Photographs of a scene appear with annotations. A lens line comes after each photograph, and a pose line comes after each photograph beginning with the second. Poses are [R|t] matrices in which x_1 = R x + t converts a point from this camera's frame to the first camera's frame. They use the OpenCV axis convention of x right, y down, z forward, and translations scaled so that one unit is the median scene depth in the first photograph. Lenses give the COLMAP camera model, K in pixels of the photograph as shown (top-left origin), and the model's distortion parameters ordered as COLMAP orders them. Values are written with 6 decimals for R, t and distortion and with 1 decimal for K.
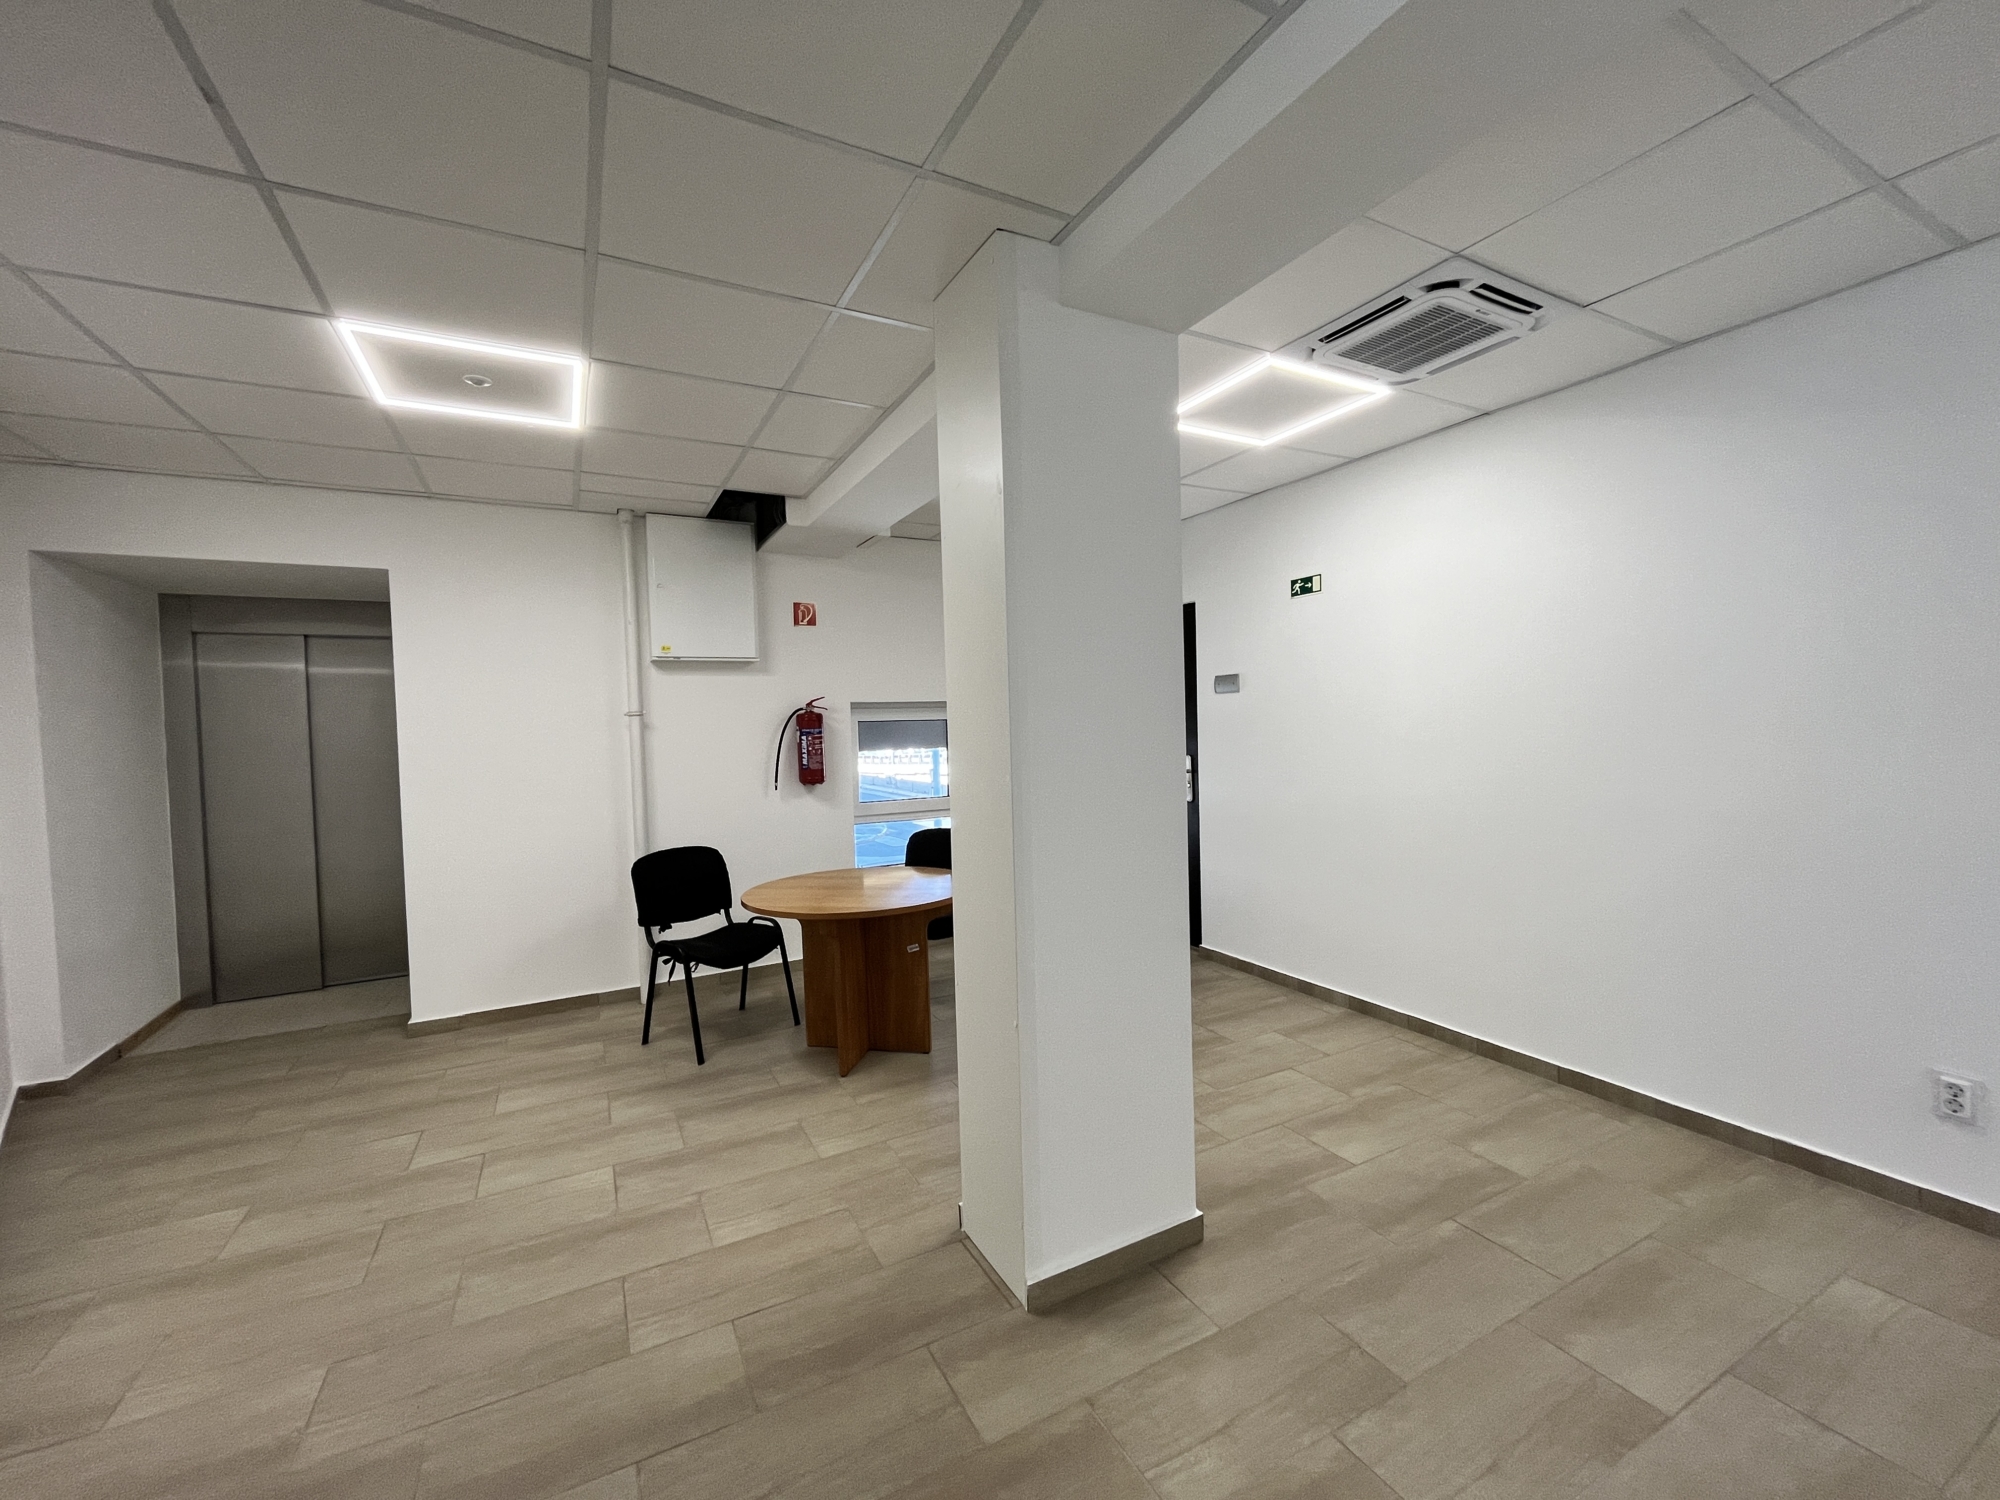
lens RADIAL K [[810.7, 0, 1000.0], [0, 810.7, 750.0], [0, 0, 1]] dist [-0.001100, -0.000803]
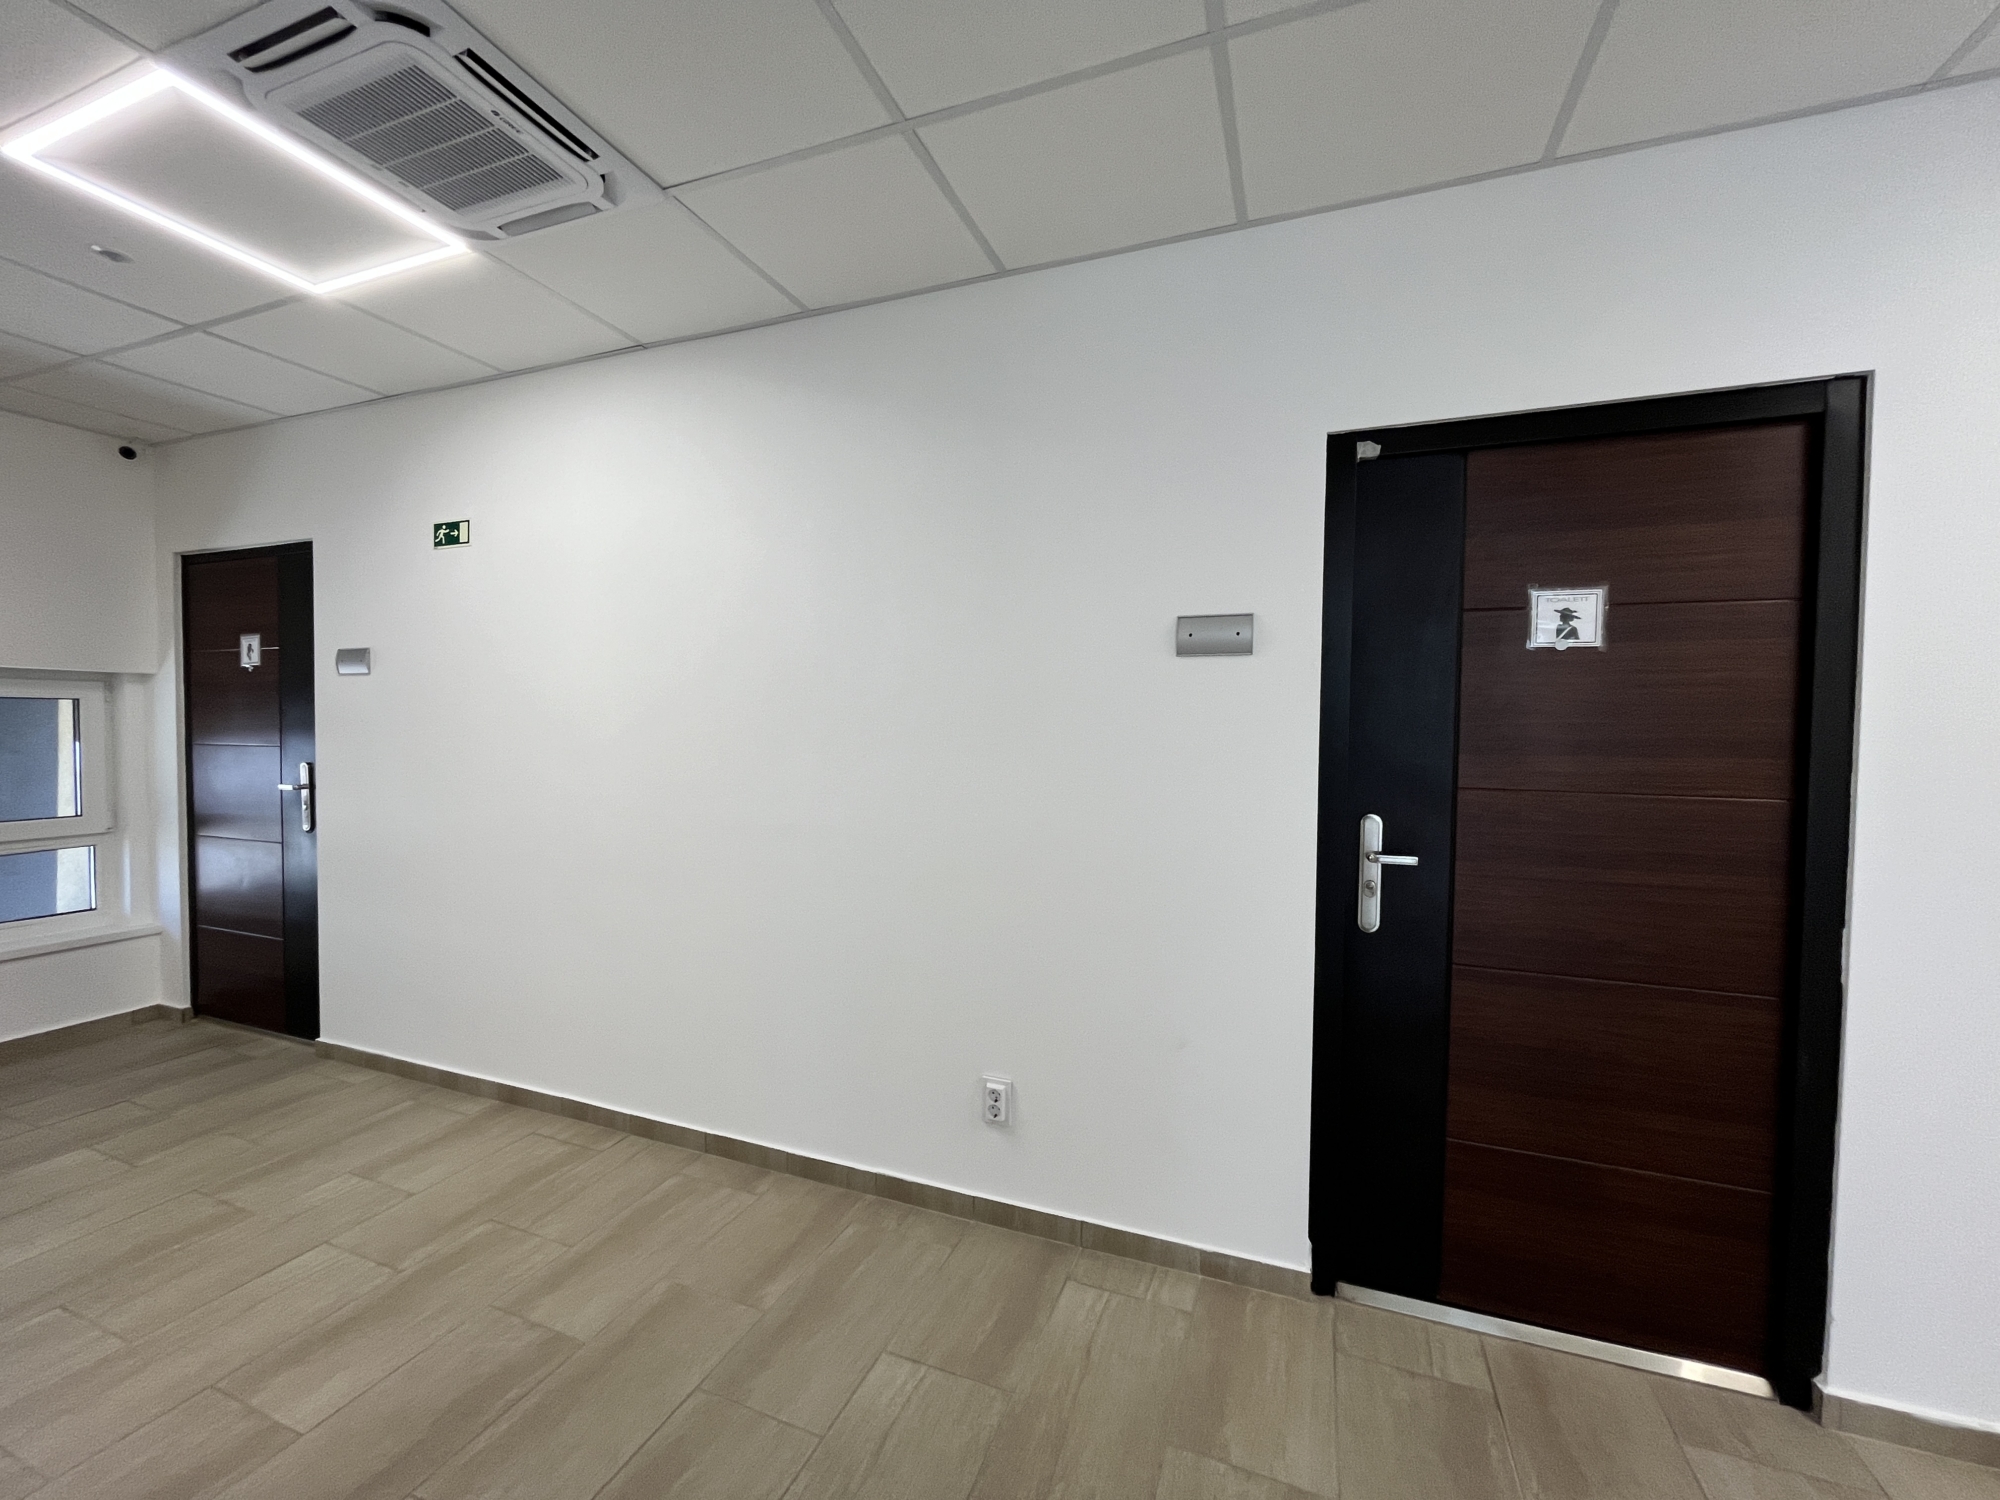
lens RADIAL K [[810.7, 0, 1000.0], [0, 810.7, 750.0], [0, 0, 1]] dist [-0.001100, -0.000803]
pose [[0.746905, 0.017710, 0.664695, 0.367433], [-0.010913, 0.999837, -0.014376, -0.001824], [-0.664842, 0.003483, 0.746976, 0.167888]]
